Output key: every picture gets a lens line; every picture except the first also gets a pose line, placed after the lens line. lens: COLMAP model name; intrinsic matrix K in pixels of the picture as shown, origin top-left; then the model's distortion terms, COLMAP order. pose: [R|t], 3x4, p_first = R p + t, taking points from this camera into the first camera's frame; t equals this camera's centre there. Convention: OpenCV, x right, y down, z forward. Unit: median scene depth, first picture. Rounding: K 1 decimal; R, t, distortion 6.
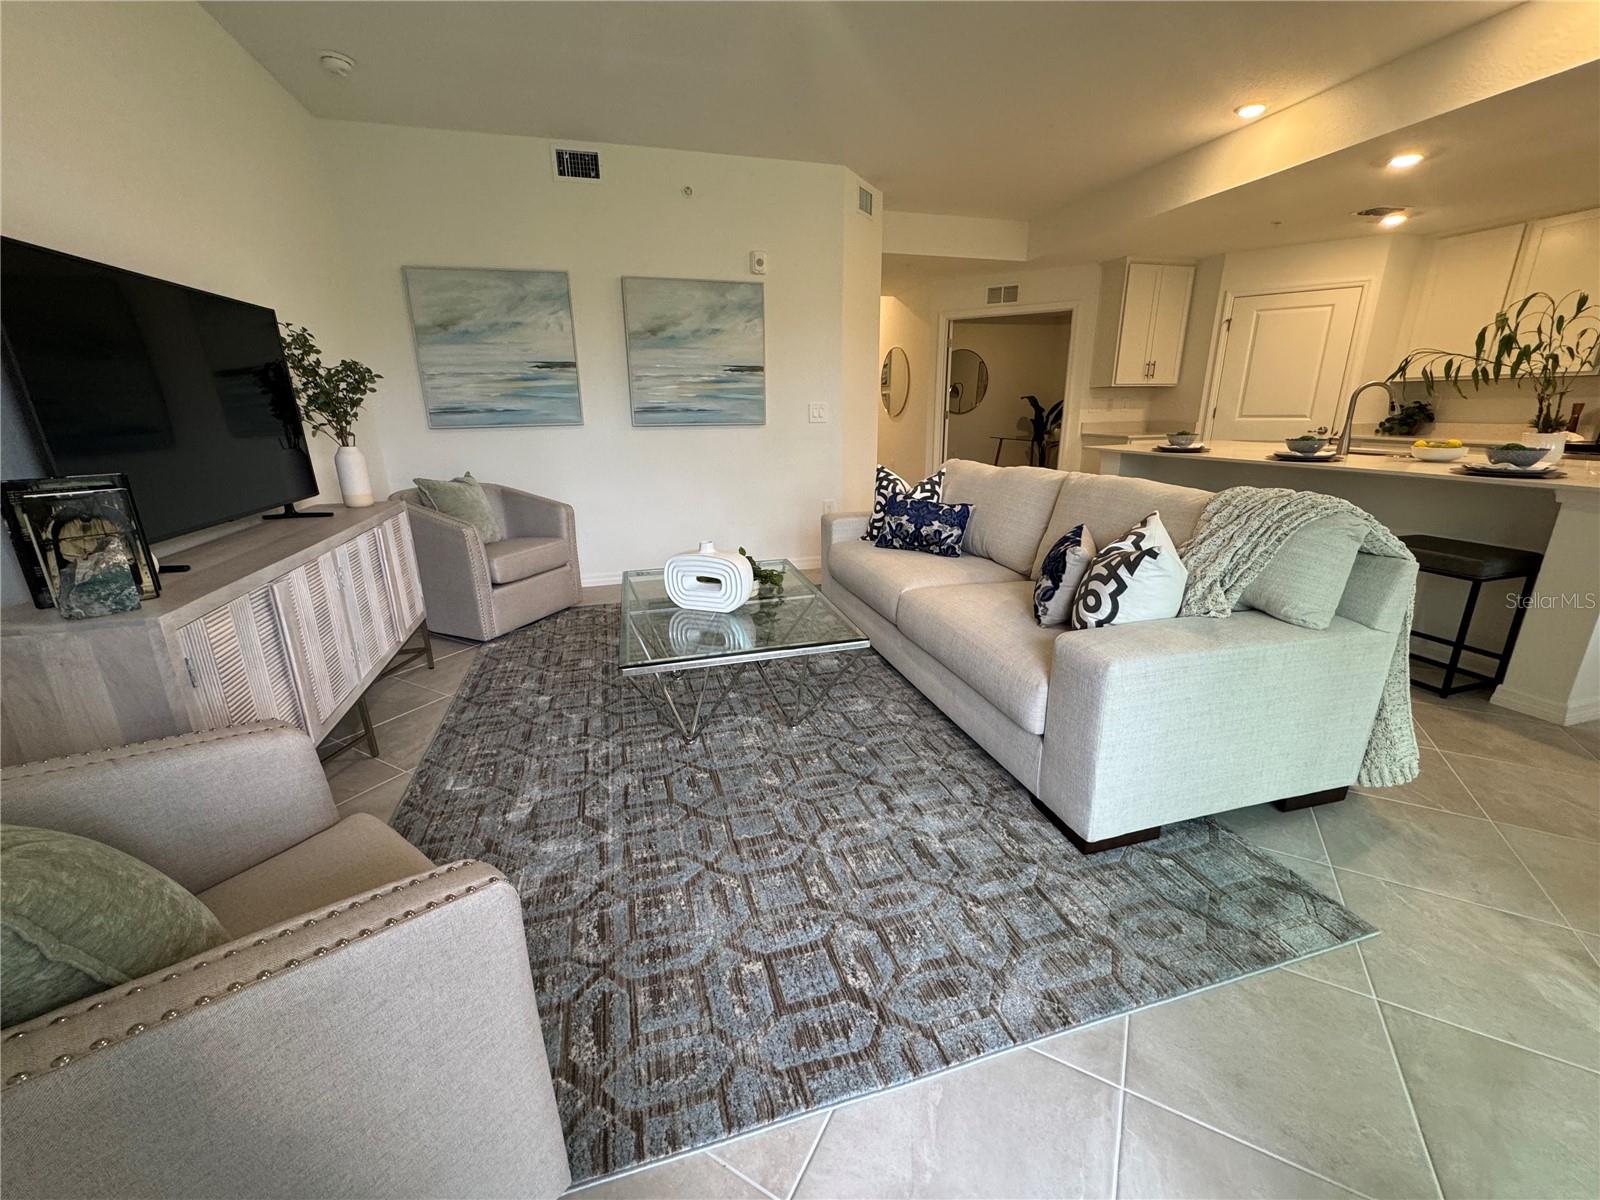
lens RADIAL K [[639.6, 0, 800.0], [0, 639.6, 600.0], [0, 0, 1]] dist [-0.002563, -0.000071]
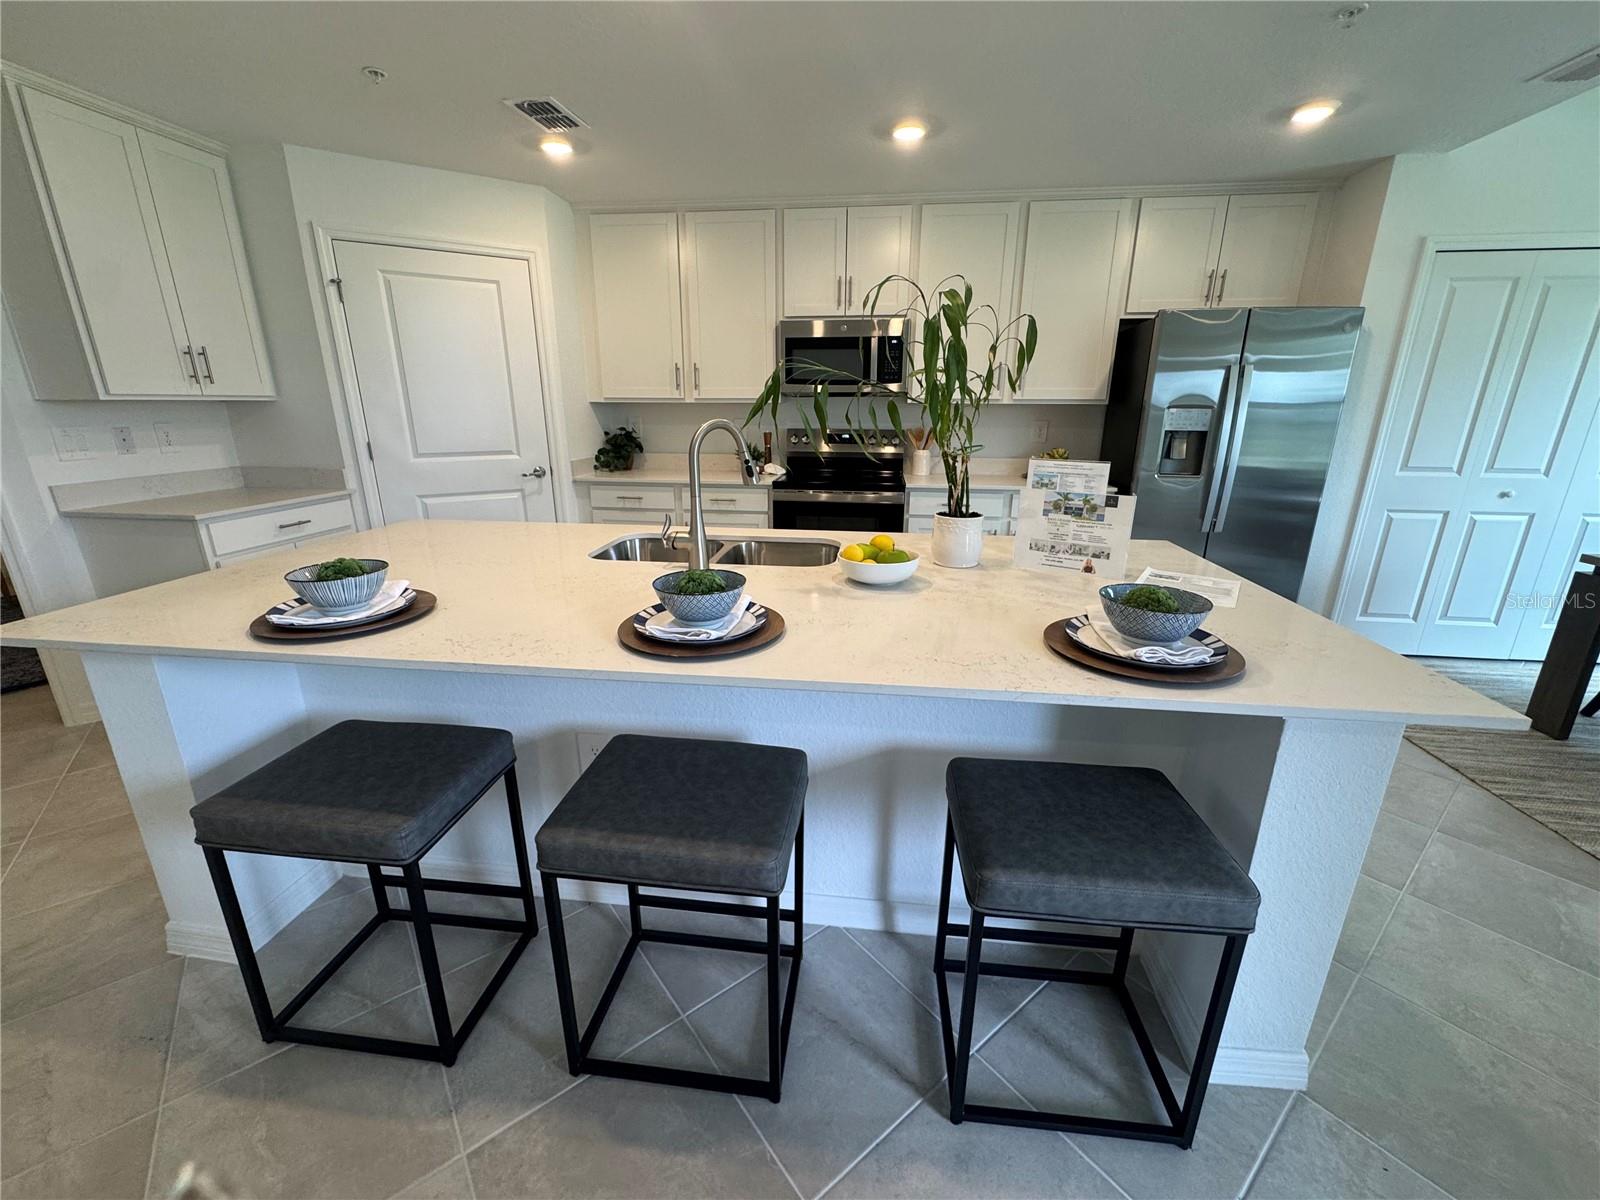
lens RADIAL K [[639.6, 0, 800.0], [0, 639.6, 600.0], [0, 0, 1]] dist [-0.002563, -0.000071]
pose [[0.399180, -0.254039, 0.880976, 0.286078], [0.256290, 0.953464, 0.158814, -0.167538], [-0.880324, 0.162390, 0.445711, 0.460172]]
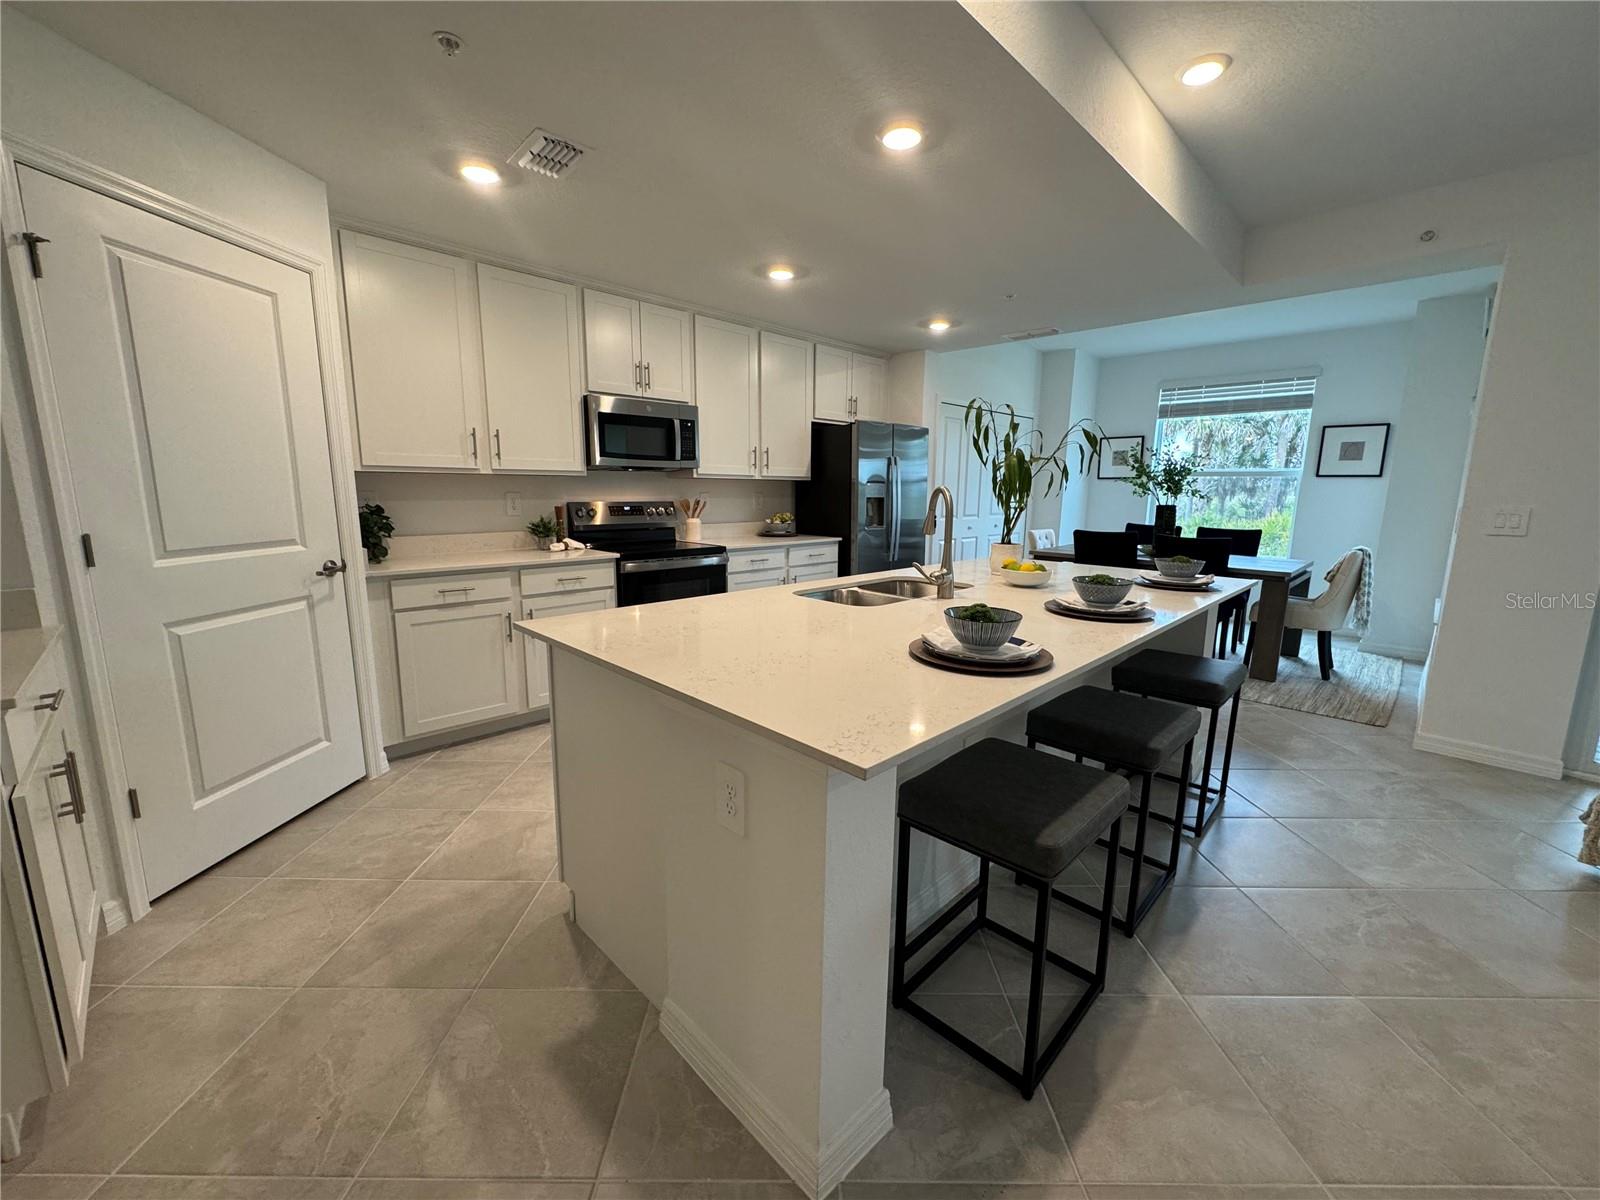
lens RADIAL K [[639.6, 0, 800.0], [0, 639.6, 600.0], [0, 0, 1]] dist [-0.002563, -0.000071]
pose [[-0.483638, -0.146002, 0.863005, 0.237439], [0.248213, 0.922634, 0.295191, -0.287431], [-0.839336, 0.356975, -0.409981, 0.882758]]
